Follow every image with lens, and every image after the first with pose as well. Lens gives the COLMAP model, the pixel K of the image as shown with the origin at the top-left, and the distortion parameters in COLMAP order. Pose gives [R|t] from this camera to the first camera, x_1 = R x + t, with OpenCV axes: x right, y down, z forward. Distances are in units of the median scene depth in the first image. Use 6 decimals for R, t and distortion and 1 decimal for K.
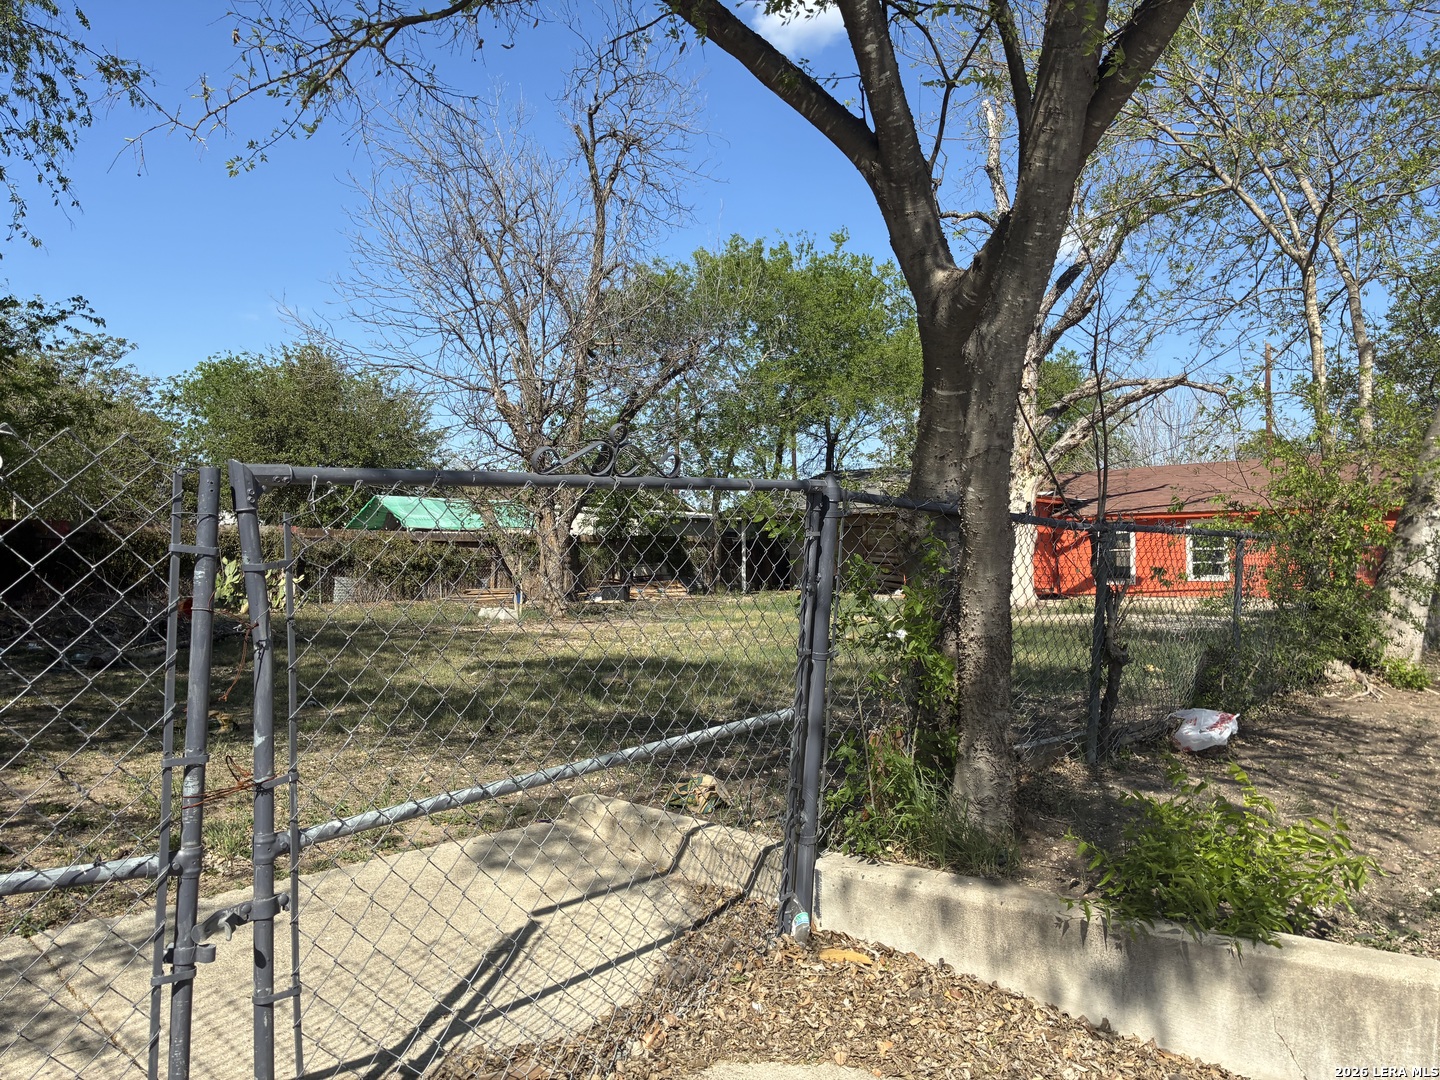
lens RADIAL K [[1102.1, 0, 739.1], [0, 1102.1, 518.7], [0, 0, 1]] dist [0.059461, -0.071764]
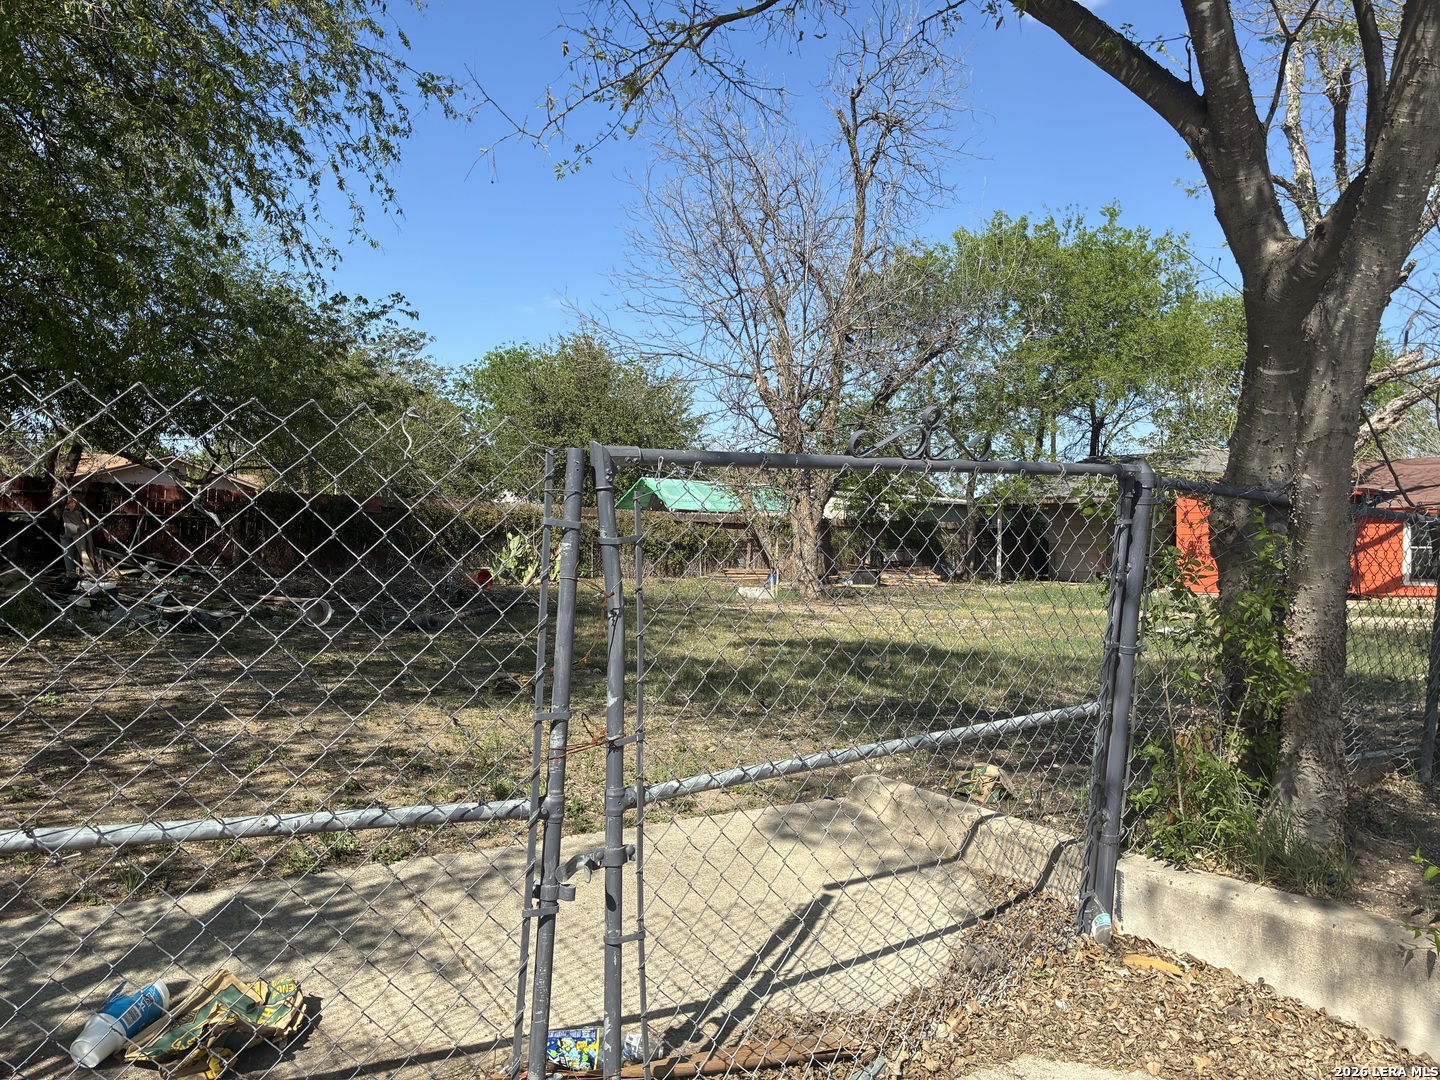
lens RADIAL K [[1102.1, 0, 739.9], [0, 1102.1, 515.8], [0, 0, 1]] dist [0.059461, -0.071764]
pose [[0.974803, 0.019704, -0.222197, -0.010772], [-0.017151, 0.999763, 0.013417, 0.000358], [0.222408, -0.009268, 0.974910, -0.002678]]
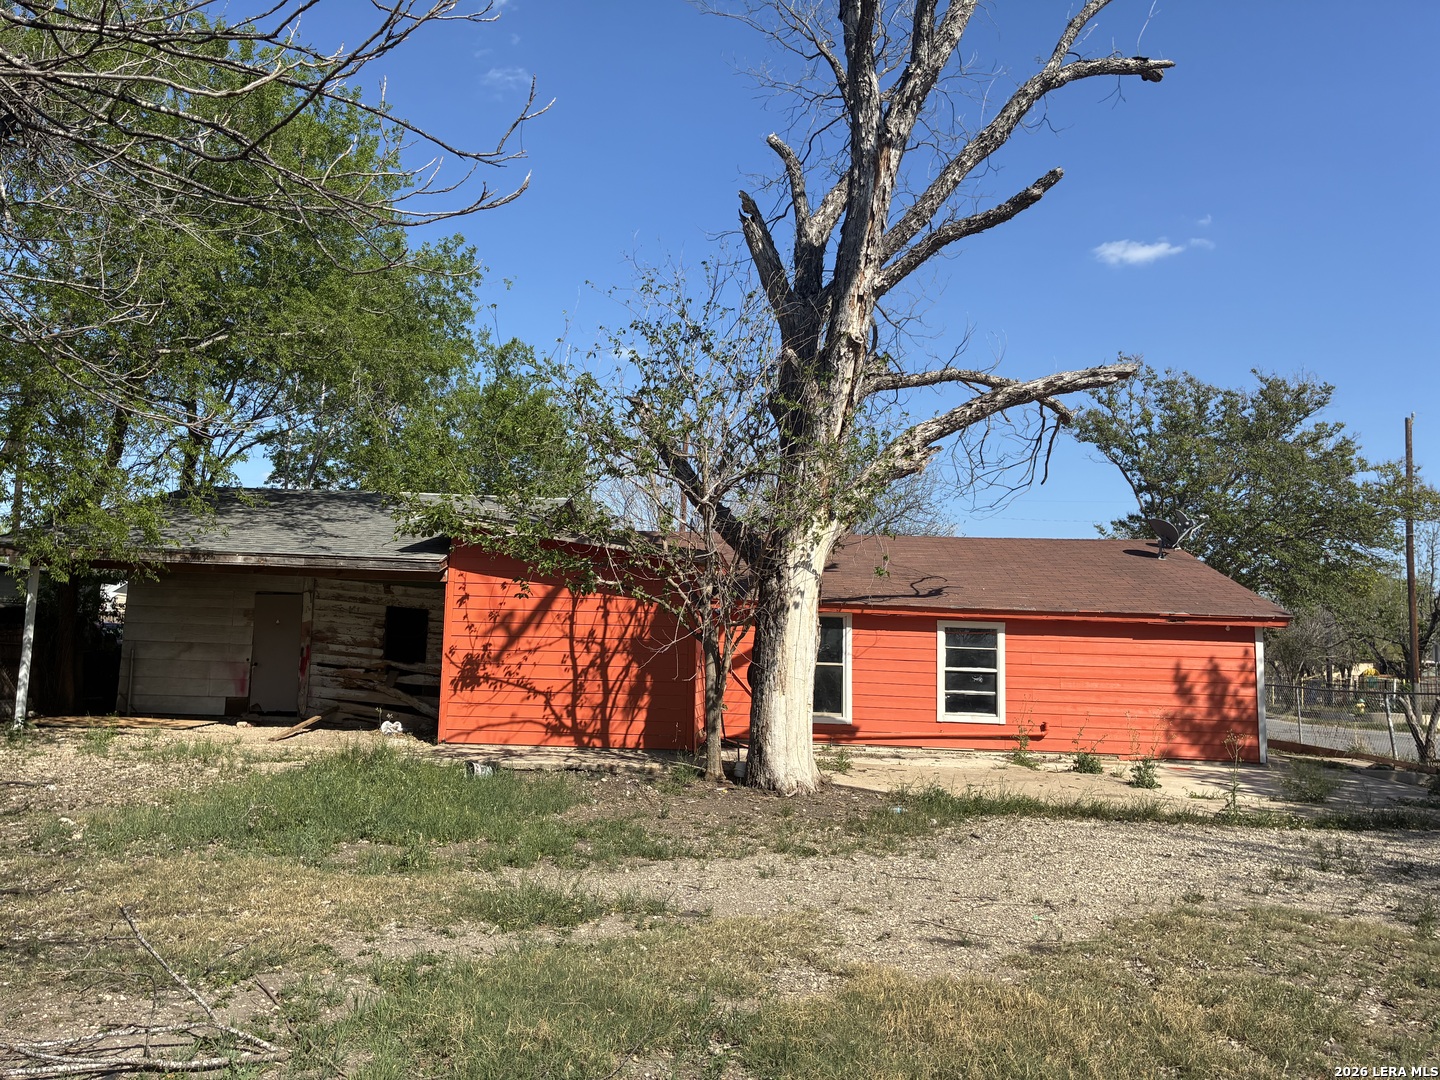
lens RADIAL K [[1102.1, 0, 722.3], [0, 1102.1, 504.6], [0, 0, 1]] dist [0.059461, -0.071764]
pose [[0.784888, 0.112067, 0.609419, -0.208091], [-0.064351, 0.992933, -0.099713, 0.016730], [-0.616287, 0.039047, 0.786553, 1.694875]]
